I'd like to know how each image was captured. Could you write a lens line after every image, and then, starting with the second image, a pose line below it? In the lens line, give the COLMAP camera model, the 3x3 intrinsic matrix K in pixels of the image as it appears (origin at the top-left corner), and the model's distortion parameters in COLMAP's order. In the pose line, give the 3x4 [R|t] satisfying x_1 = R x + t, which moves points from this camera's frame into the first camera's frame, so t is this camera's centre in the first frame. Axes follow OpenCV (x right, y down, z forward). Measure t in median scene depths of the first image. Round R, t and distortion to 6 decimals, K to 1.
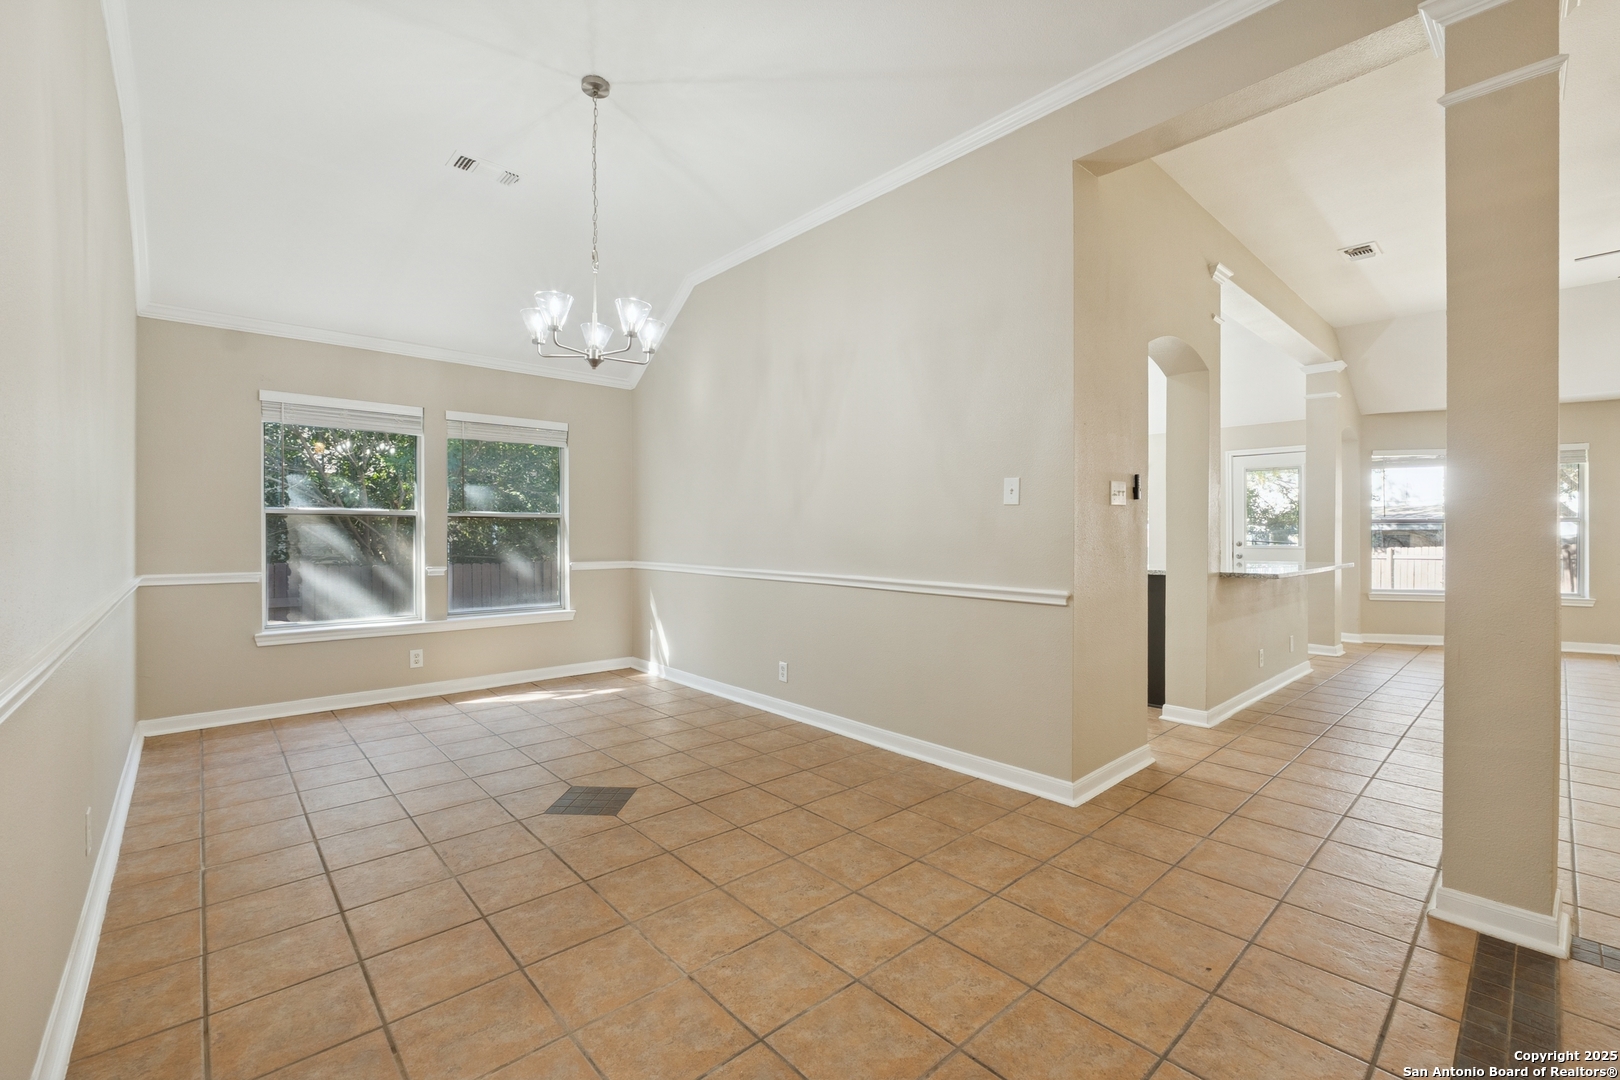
lens RADIAL K [[685.1, 0, 806.1], [0, 685.1, 542.6], [0, 0, 1]] dist [-0.004609, -0.000446]
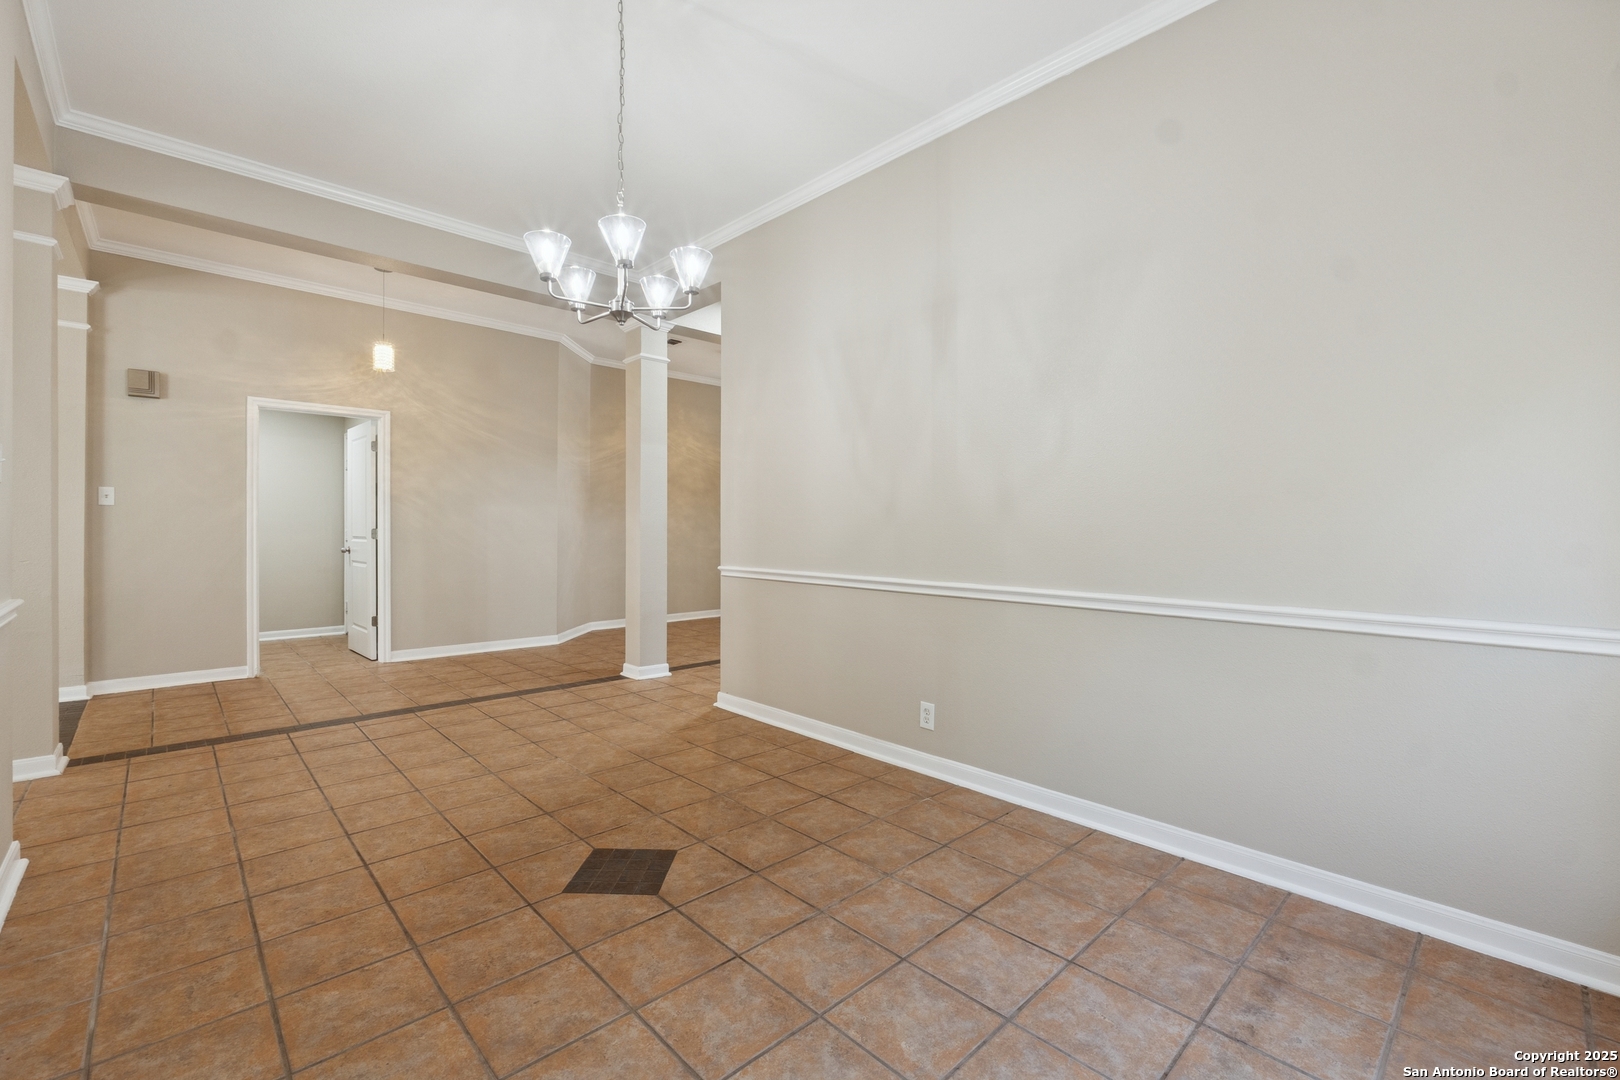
lens RADIAL K [[685.1, 0, 811.0], [0, 685.1, 530.2], [0, 0, 1]] dist [-0.004609, -0.000446]
pose [[-0.999480, -0.006823, -0.031501, -0.508603], [-0.007441, 0.999781, 0.019545, -0.030516], [0.031361, 0.019769, -0.999313, 1.817106]]
